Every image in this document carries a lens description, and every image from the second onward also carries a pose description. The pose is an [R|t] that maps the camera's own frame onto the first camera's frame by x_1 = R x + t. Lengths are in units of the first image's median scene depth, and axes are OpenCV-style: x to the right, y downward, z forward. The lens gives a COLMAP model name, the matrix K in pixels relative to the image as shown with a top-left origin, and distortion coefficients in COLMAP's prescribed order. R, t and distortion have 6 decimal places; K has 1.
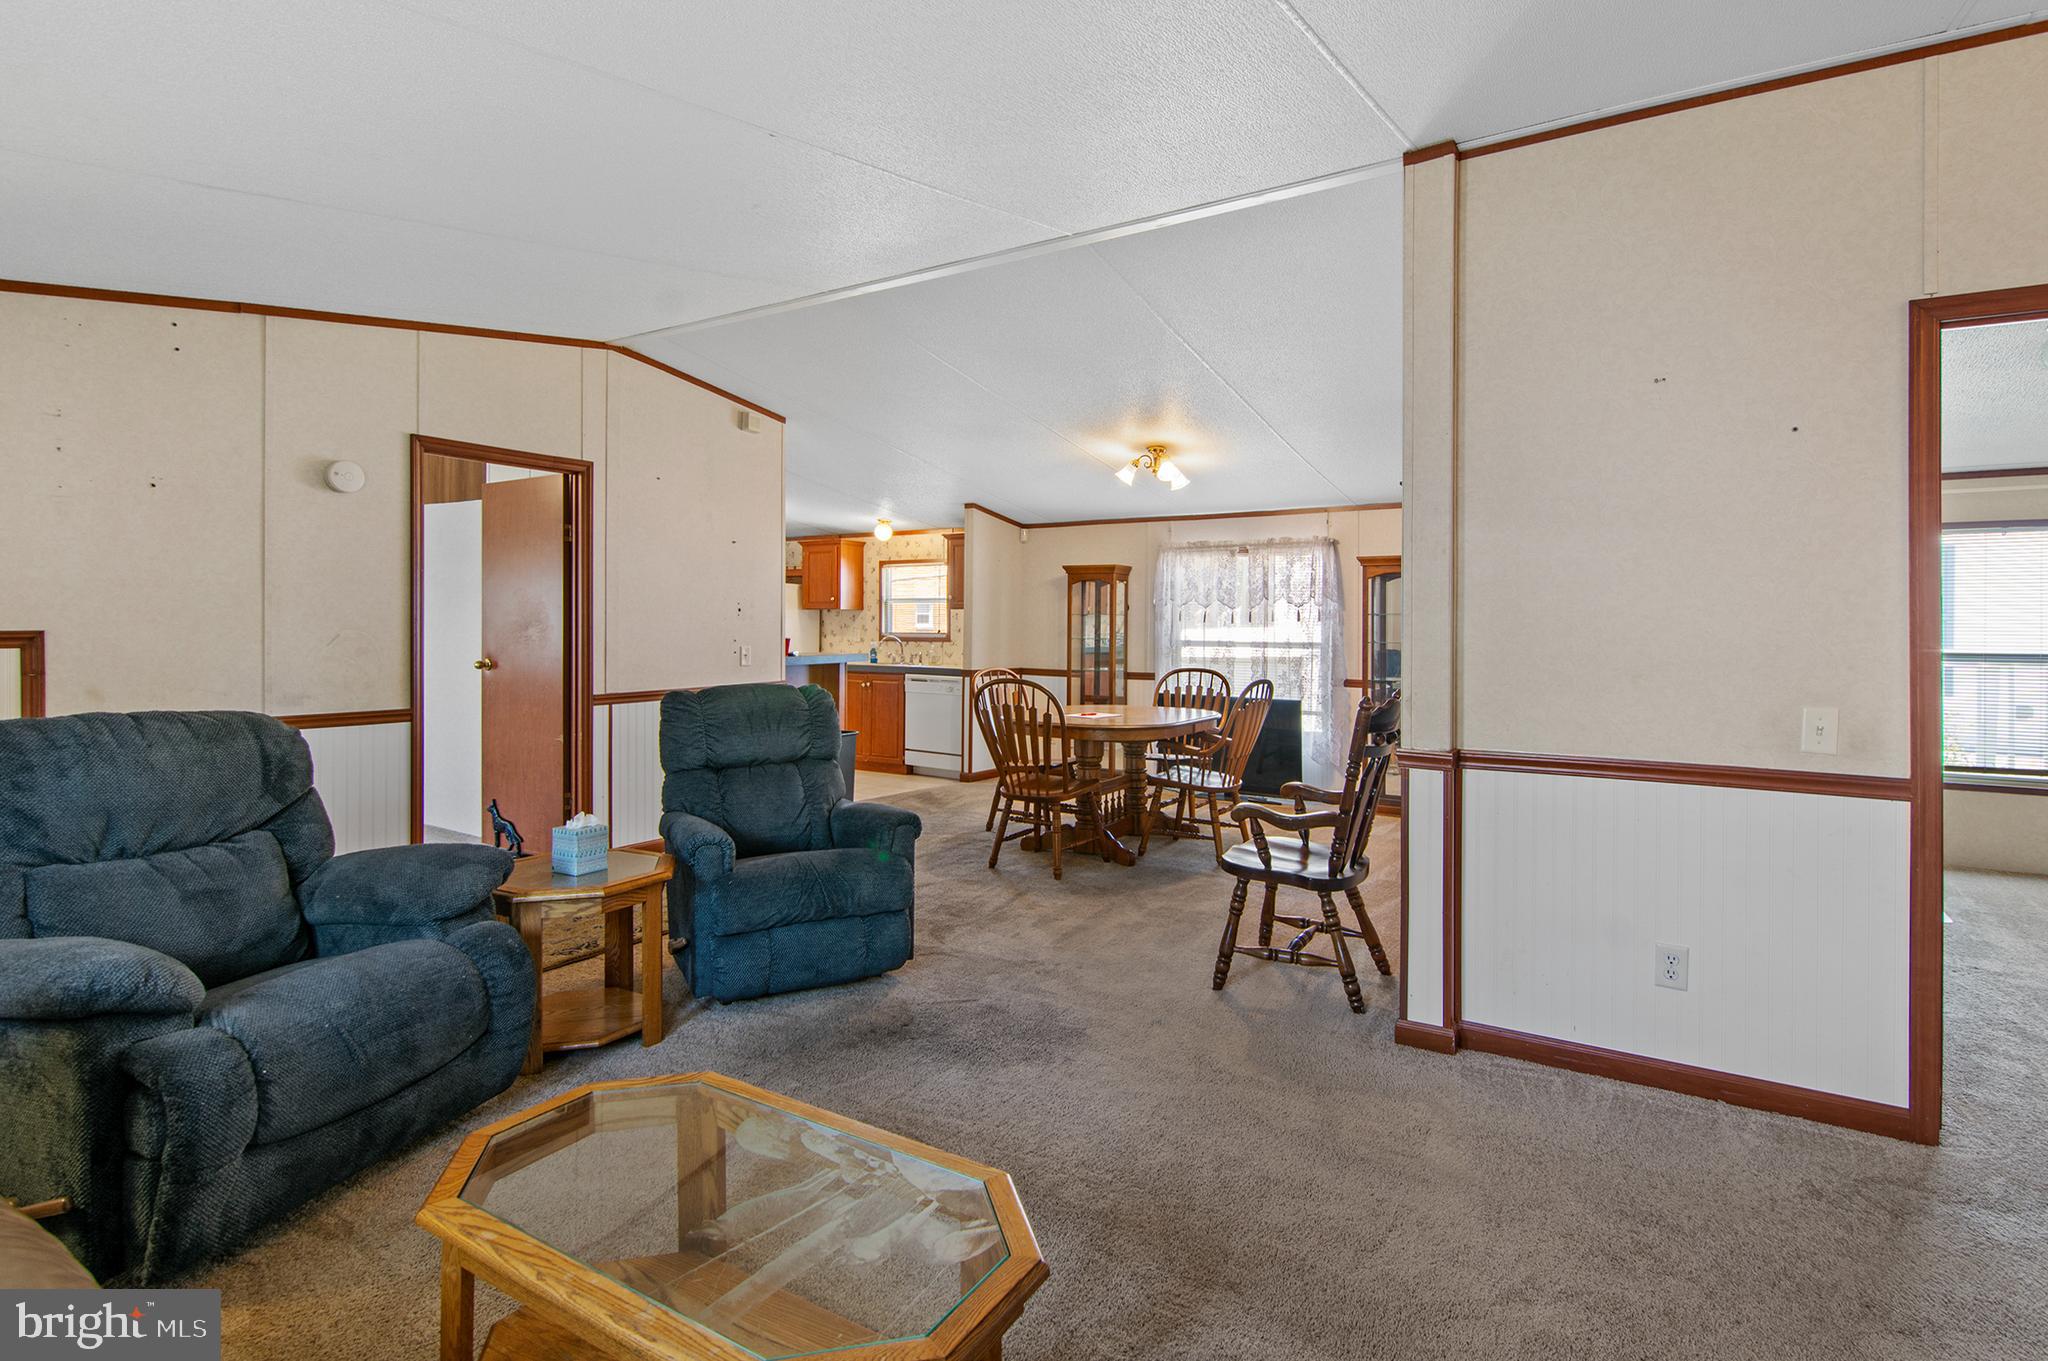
lens RADIAL K [[1011.0, 0, 1034.0], [0, 1011.0, 621.8], [0, 0, 1]] dist [-0.002298, -0.004716]
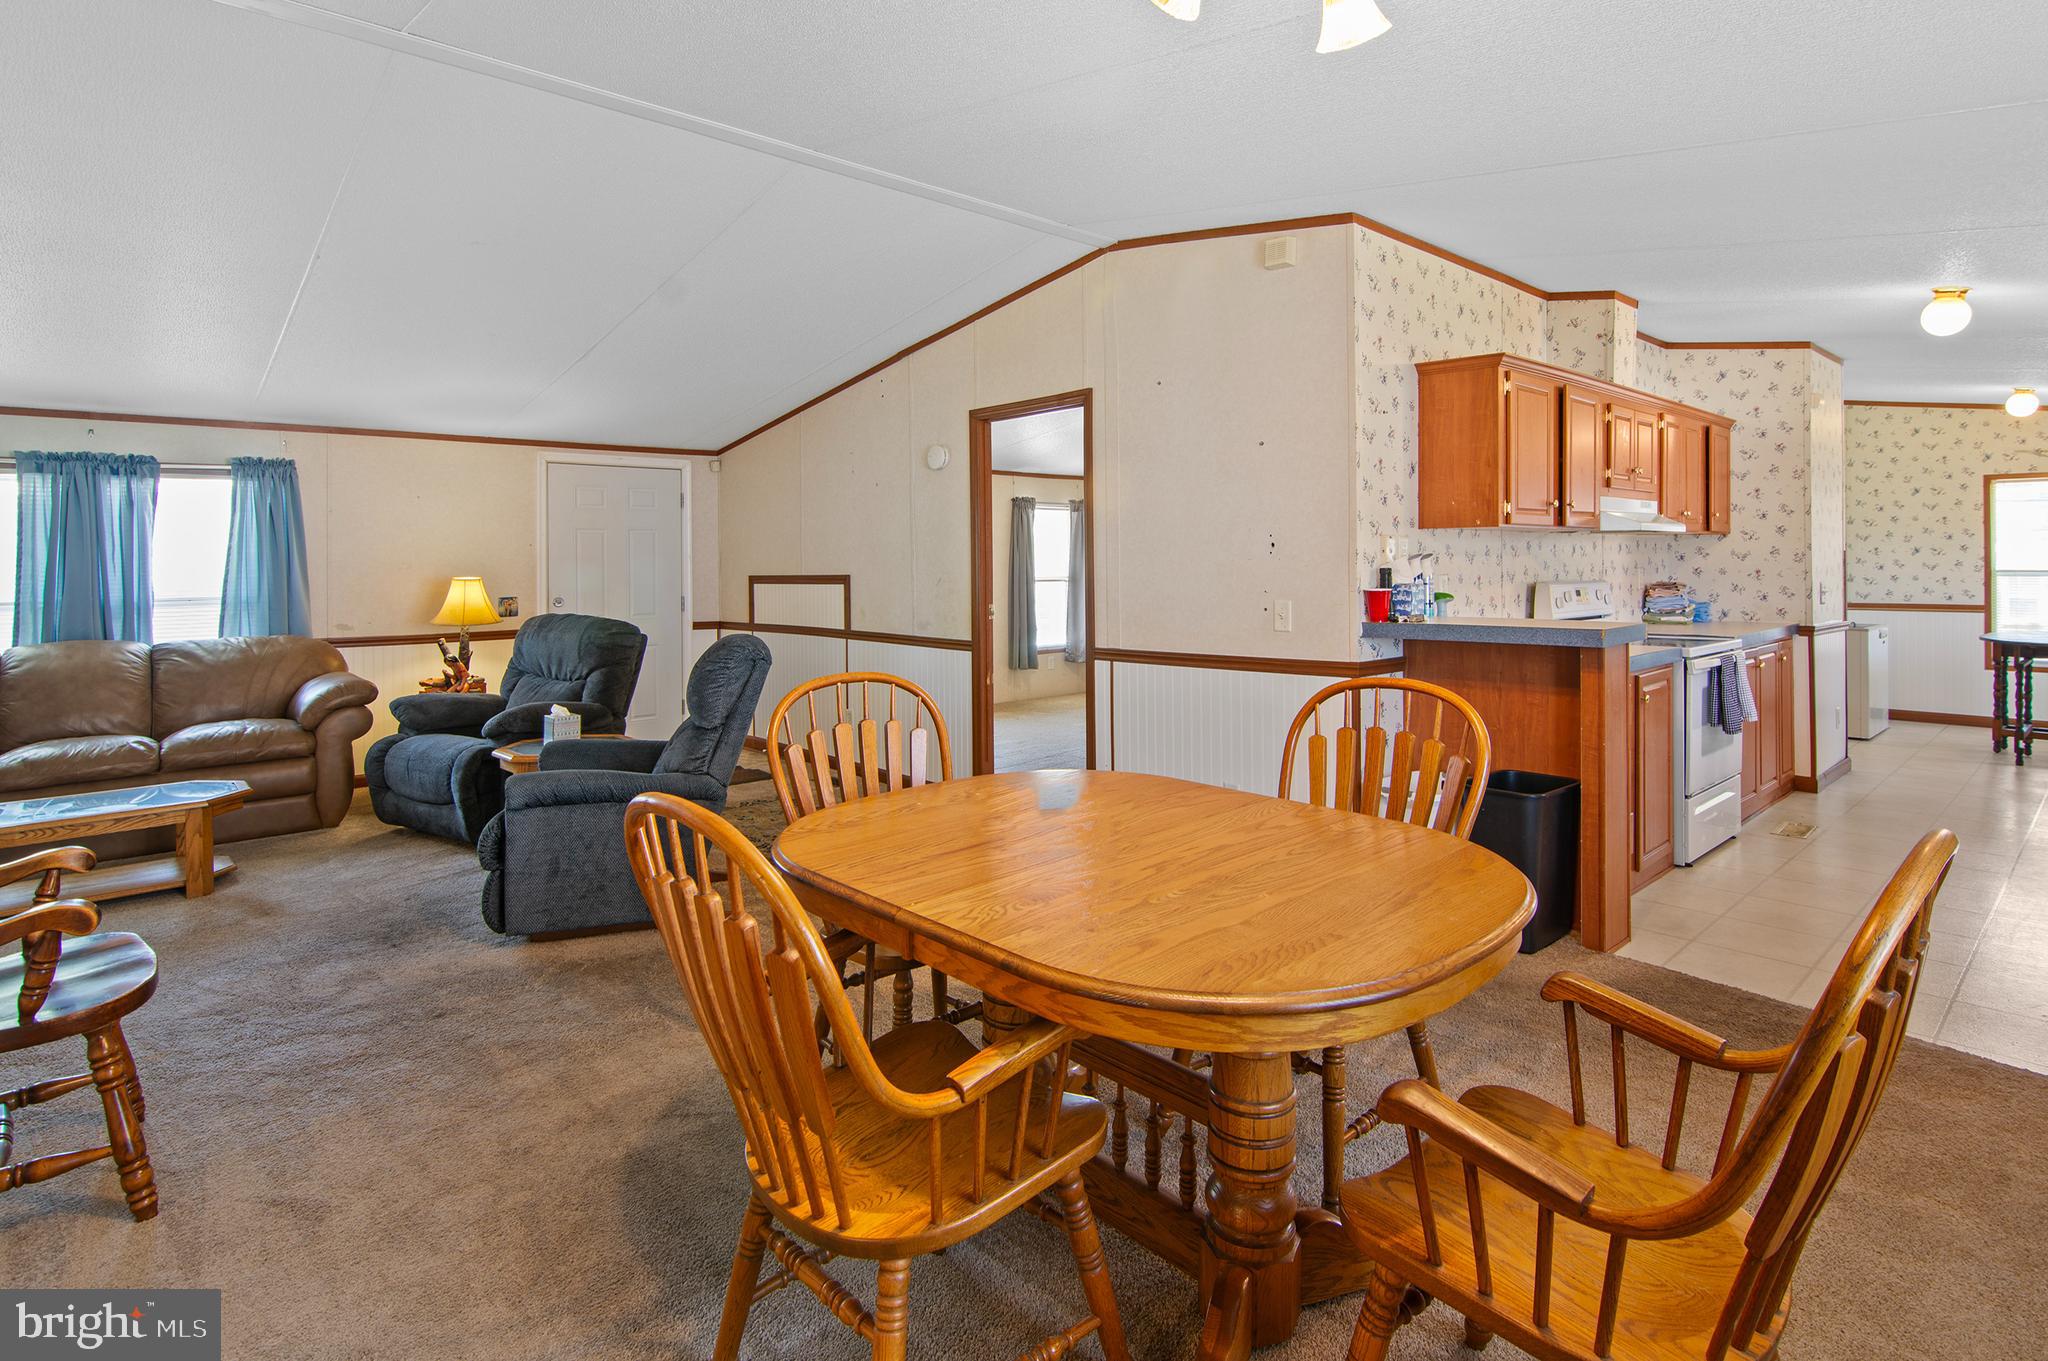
lens RADIAL K [[1011.0, 0, 1016.5], [0, 1011.0, 555.6], [0, 0, 1]] dist [-0.002298, -0.004716]
pose [[-0.281229, -0.005610, -0.959624, 0.368422], [0.014475, 0.999844, -0.010087, -0.001351], [0.959532, -0.016727, -0.281104, 0.994797]]
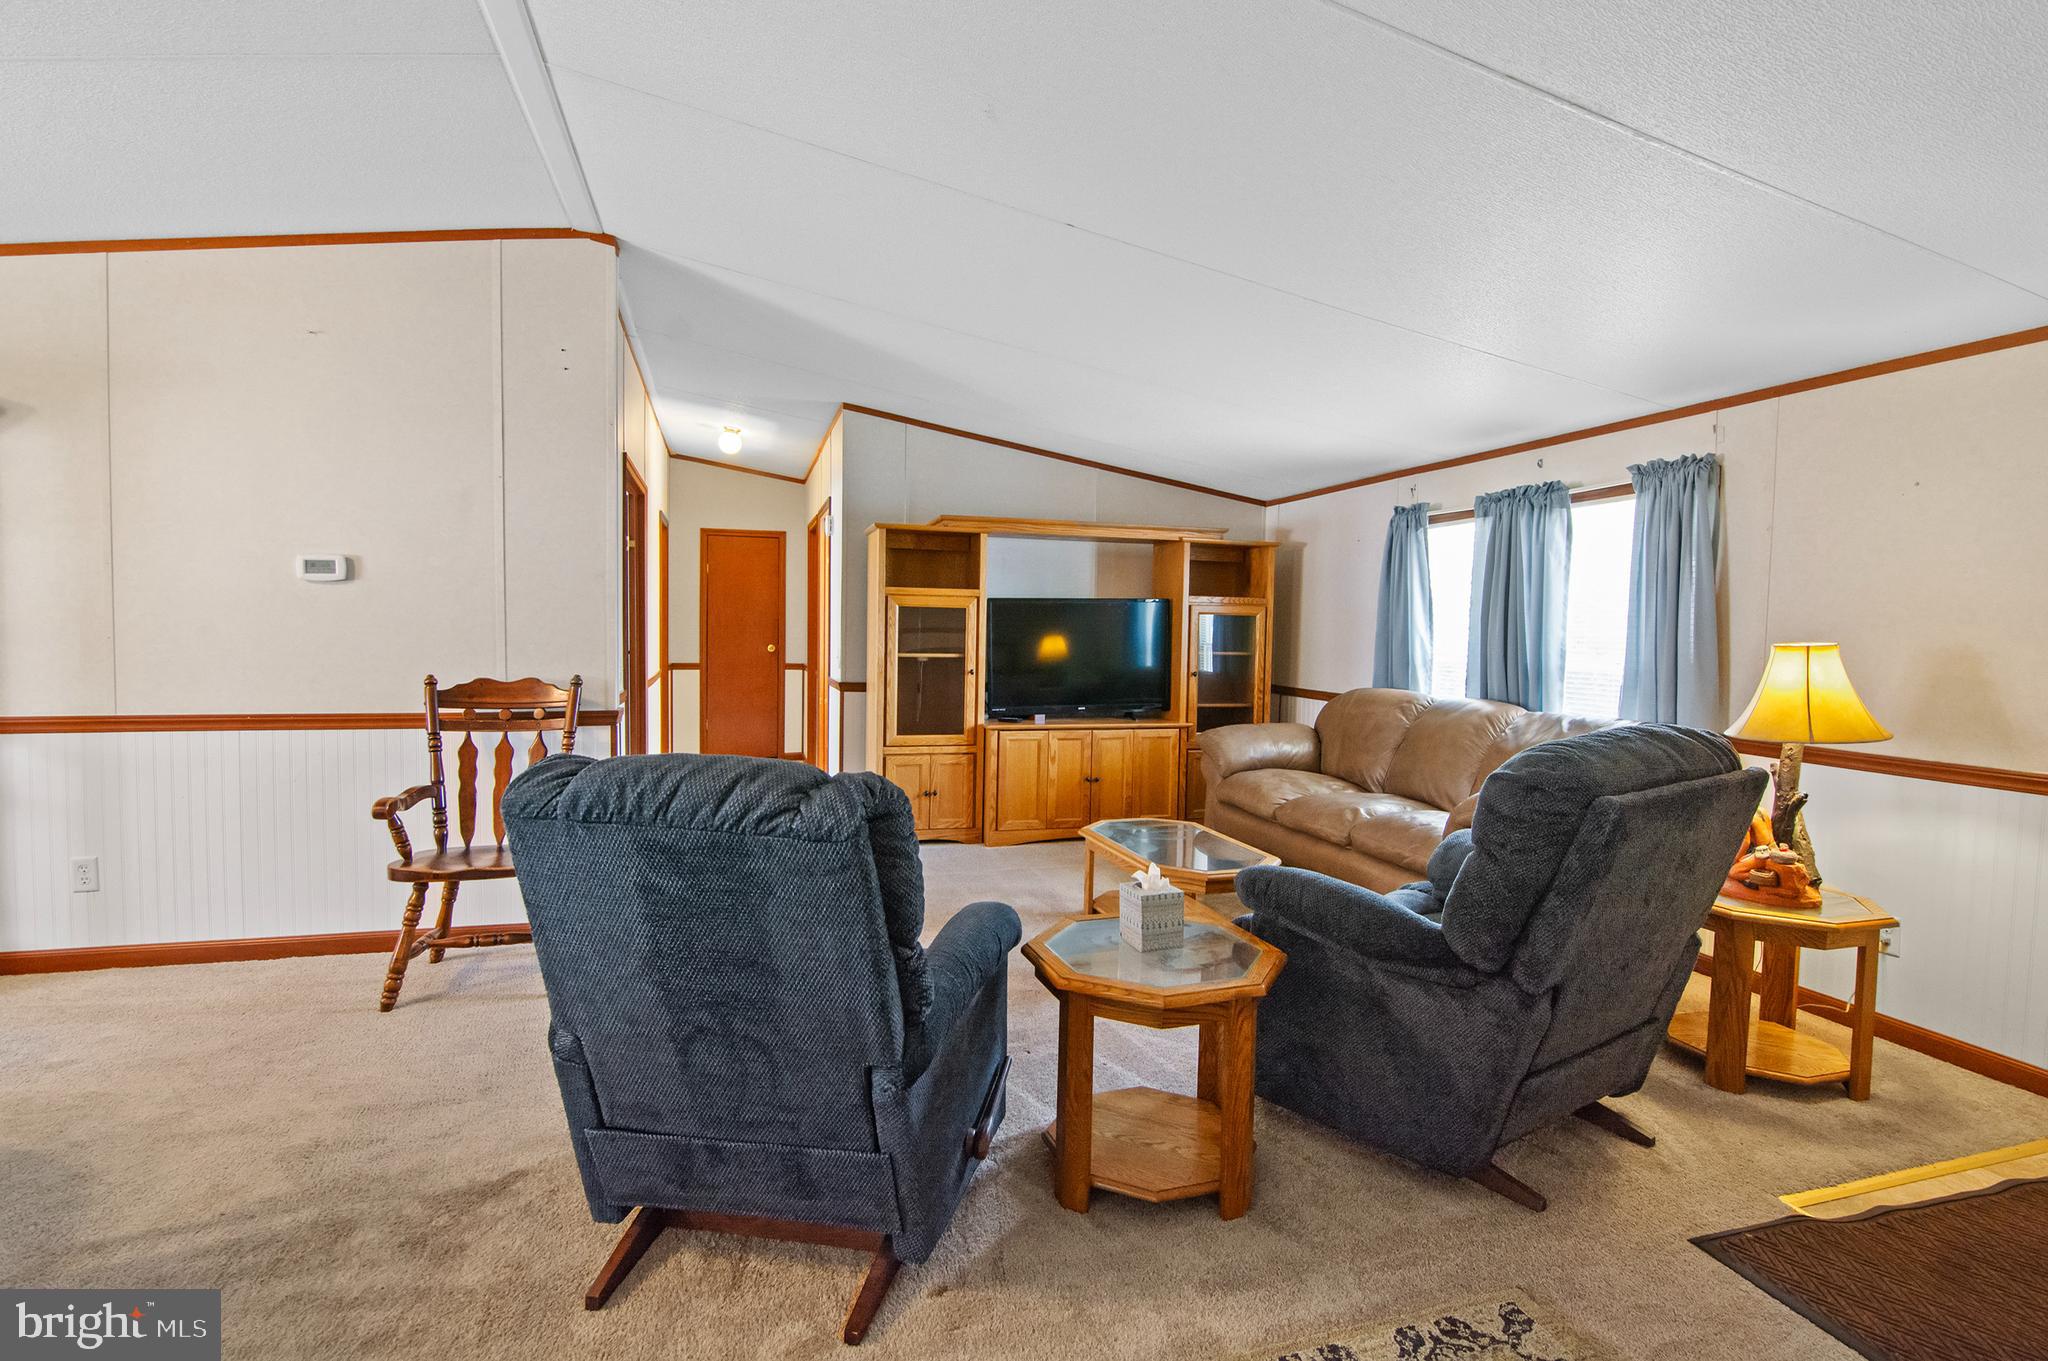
lens RADIAL K [[1011.0, 0, 1032.9], [0, 1011.0, 669.9], [0, 0, 1]] dist [-0.002298, -0.004716]
pose [[-0.754377, -0.040550, 0.655188, -0.428948], [-0.019497, 0.999034, 0.039381, 0.004548], [-0.656152, 0.016934, -0.754439, 0.814910]]
